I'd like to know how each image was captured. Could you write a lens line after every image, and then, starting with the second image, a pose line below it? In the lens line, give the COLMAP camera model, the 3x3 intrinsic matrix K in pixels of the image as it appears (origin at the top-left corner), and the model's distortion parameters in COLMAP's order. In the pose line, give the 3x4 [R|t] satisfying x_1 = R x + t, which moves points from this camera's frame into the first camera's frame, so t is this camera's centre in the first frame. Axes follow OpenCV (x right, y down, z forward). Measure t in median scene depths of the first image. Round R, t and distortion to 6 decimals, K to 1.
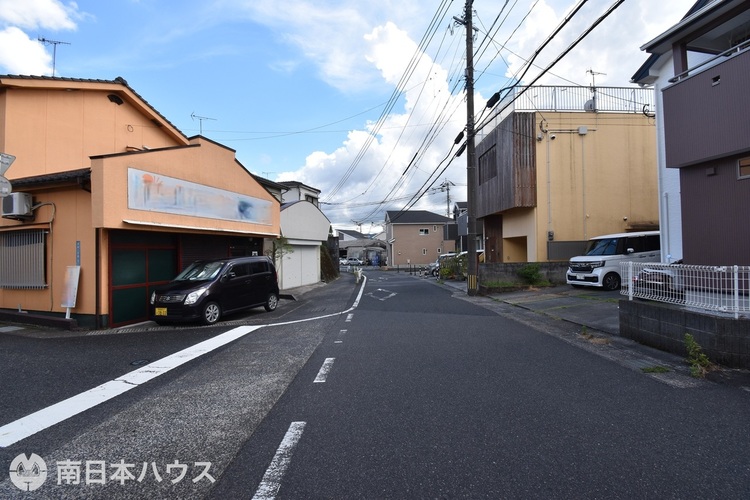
lens RADIAL K [[332.4, 0, 378.3], [0, 332.4, 247.5], [0, 0, 1]] dist [0.009980, -0.018411]
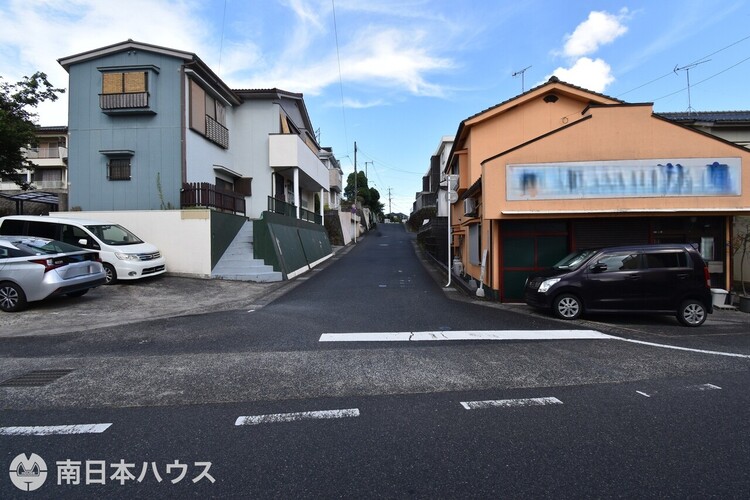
lens RADIAL K [[326.5, 0, 374.1], [0, 326.5, 247.9], [0, 0, 1]] dist [0.001816, -0.015998]
pose [[0.153600, 0.025422, -0.987806, 0.175254], [0.018668, 0.999416, 0.028624, 0.002951], [0.987957, -0.022837, 0.153035, 0.224313]]
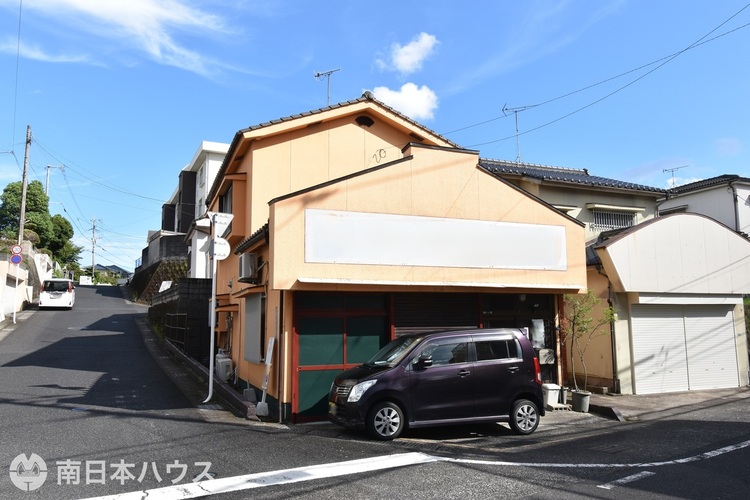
lens RADIAL K [[569.5, 0, 375.0], [0, 569.5, 250.0], [0, 0, 1]] dist [-0.004583, -0.005160]
pose [[0.617701, -0.089985, -0.781248, 0.214055], [0.008709, 0.994154, -0.107621, -0.003134], [0.786365, 0.059674, 0.614873, 0.198059]]
